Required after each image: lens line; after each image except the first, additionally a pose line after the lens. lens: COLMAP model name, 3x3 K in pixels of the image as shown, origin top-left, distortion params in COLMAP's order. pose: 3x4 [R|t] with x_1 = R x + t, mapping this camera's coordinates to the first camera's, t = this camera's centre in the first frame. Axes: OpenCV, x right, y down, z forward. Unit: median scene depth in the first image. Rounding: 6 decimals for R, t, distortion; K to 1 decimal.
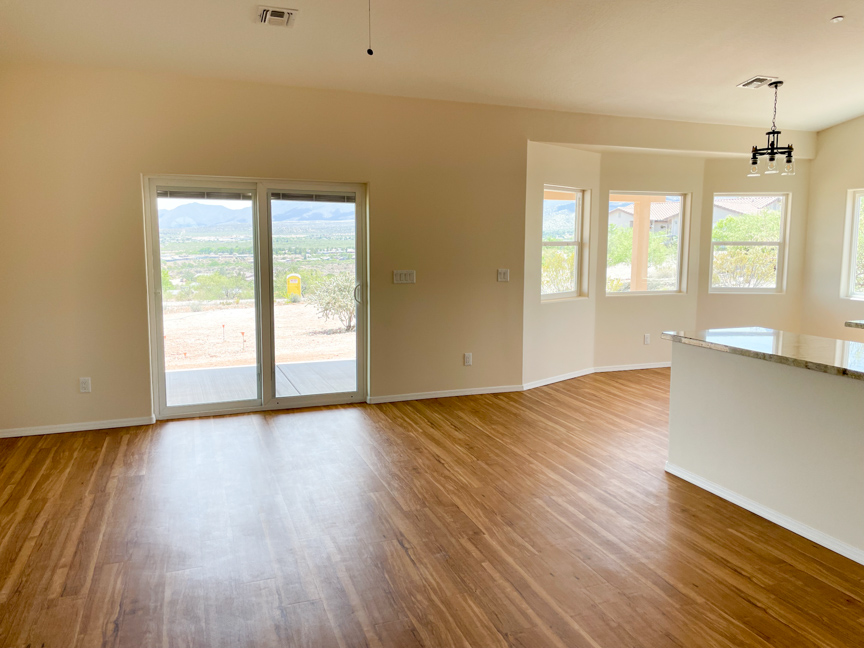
lens RADIAL K [[664.9, 0, 431.9], [0, 664.9, 320.9], [0, 0, 1]] dist [-0.001818, -0.018437]
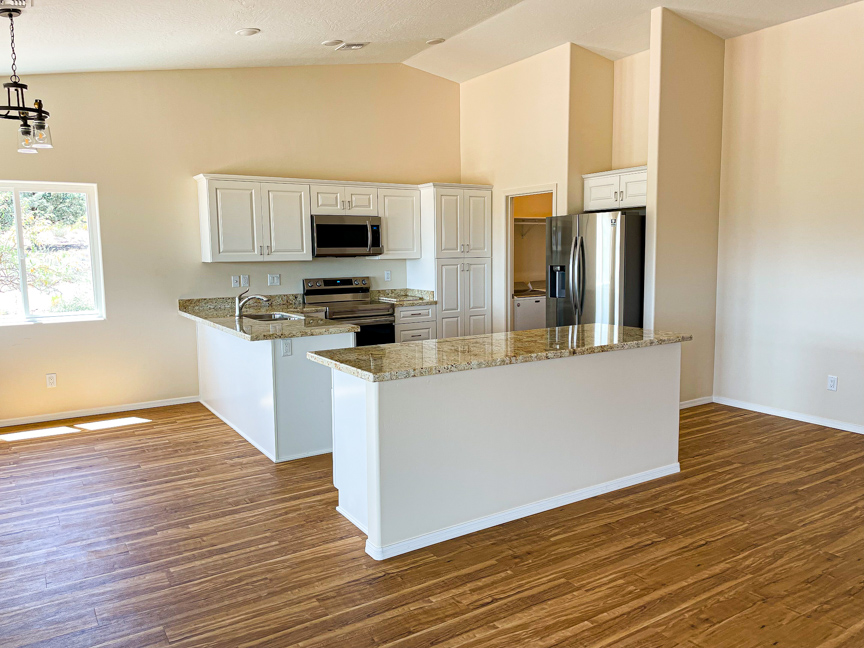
lens RADIAL K [[664.9, 0, 432.5], [0, 664.9, 327.8], [0, 0, 1]] dist [-0.001818, -0.018437]
pose [[-0.194890, -0.116977, 0.973825, -0.402204], [0.141738, 0.979082, 0.145975, -0.142369], [-0.970530, 0.166477, -0.174233, 1.269160]]
